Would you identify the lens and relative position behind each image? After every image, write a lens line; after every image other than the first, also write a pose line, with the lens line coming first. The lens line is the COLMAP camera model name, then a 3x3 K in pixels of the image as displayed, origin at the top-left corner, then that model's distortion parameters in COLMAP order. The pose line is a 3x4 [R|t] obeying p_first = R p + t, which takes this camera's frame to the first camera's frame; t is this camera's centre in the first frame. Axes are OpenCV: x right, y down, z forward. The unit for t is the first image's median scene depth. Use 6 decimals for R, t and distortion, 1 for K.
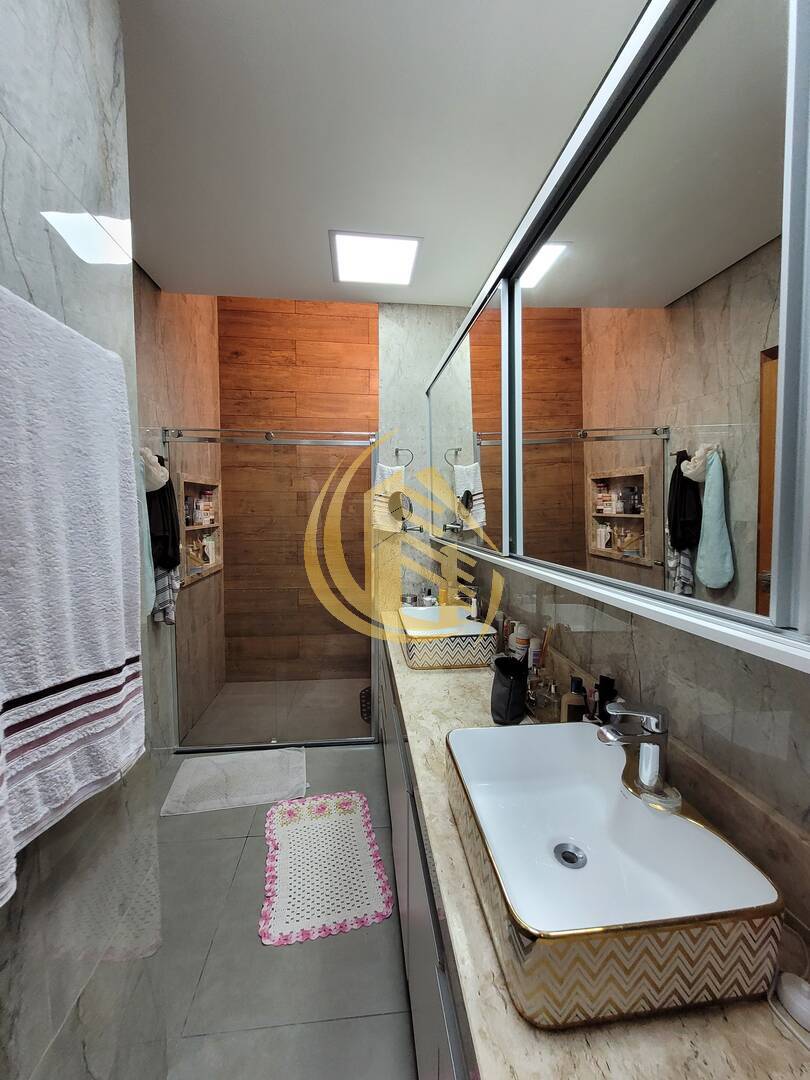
lens RADIAL K [[426.8, 0, 405.0], [0, 426.8, 540.0], [0, 0, 1]] dist [-0.001590, -0.000380]
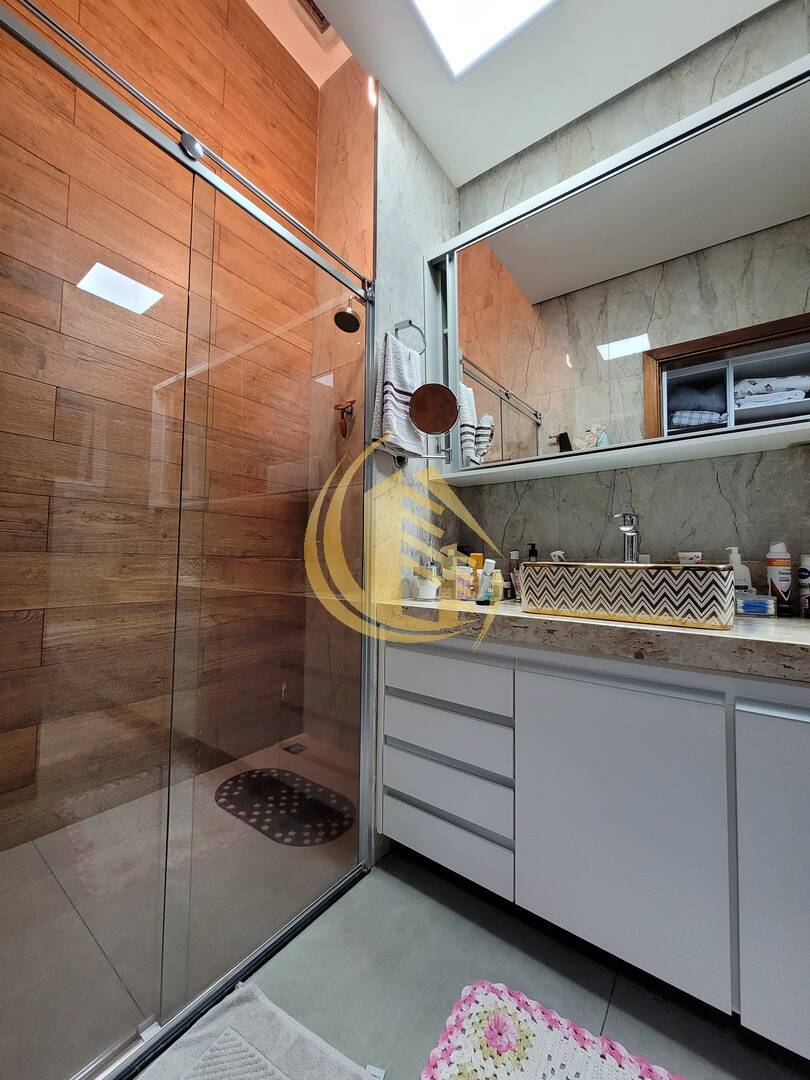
lens RADIAL K [[426.8, 0, 405.0], [0, 426.8, 540.0], [0, 0, 1]] dist [-0.001590, -0.000380]
pose [[0.695480, 0.022485, 0.718193, -0.420280], [0.045863, 0.996083, -0.075598, 0.129247], [-0.717080, 0.085515, 0.691725, 0.592627]]
